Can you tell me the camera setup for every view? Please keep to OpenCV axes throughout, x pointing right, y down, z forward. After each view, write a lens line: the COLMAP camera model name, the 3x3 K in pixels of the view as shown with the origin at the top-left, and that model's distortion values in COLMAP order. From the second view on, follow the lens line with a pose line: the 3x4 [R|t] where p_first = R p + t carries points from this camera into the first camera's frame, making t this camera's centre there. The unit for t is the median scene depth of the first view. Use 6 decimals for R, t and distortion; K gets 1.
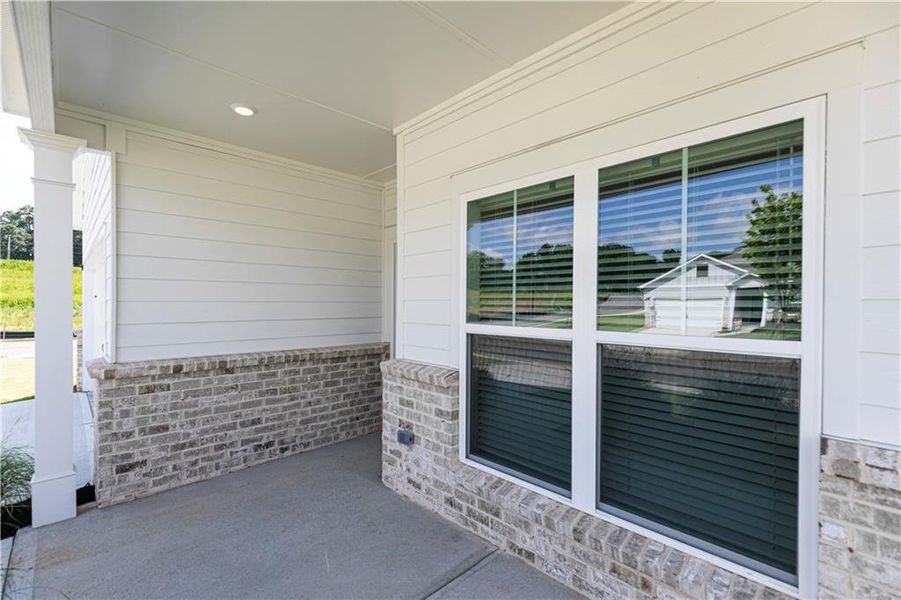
lens RADIAL K [[401.8, 0, 453.4], [0, 401.8, 300.3], [0, 0, 1]] dist [0.003691, -0.000227]
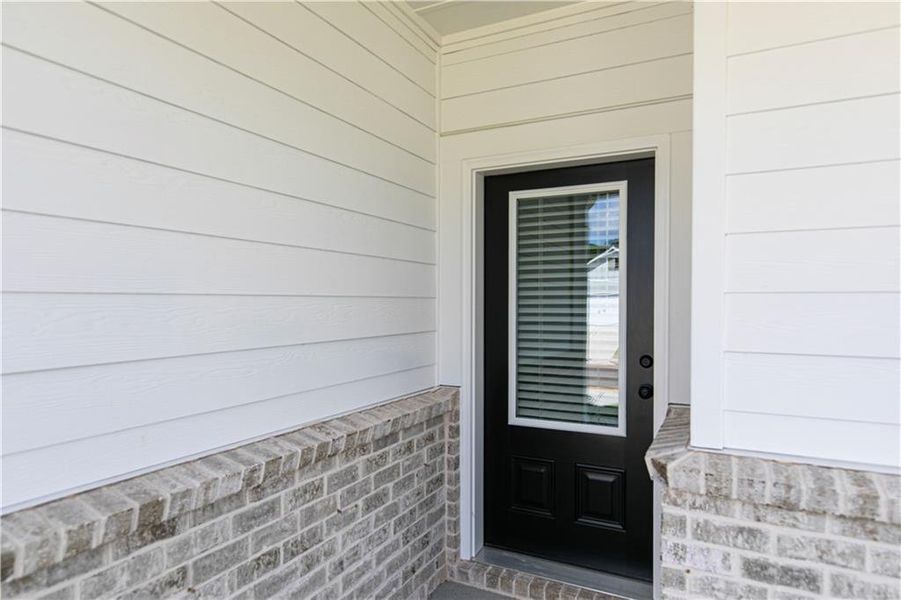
lens RADIAL K [[547.1, 0, 453.1], [0, 547.1, 301.6], [0, 0, 1]] dist [0.019545, 0.001195]
pose [[0.942774, -0.002354, 0.333425, -0.444142], [-0.001275, 0.999942, 0.010665, 0.001271], [-0.333431, -0.010480, 0.942716, 0.491240]]
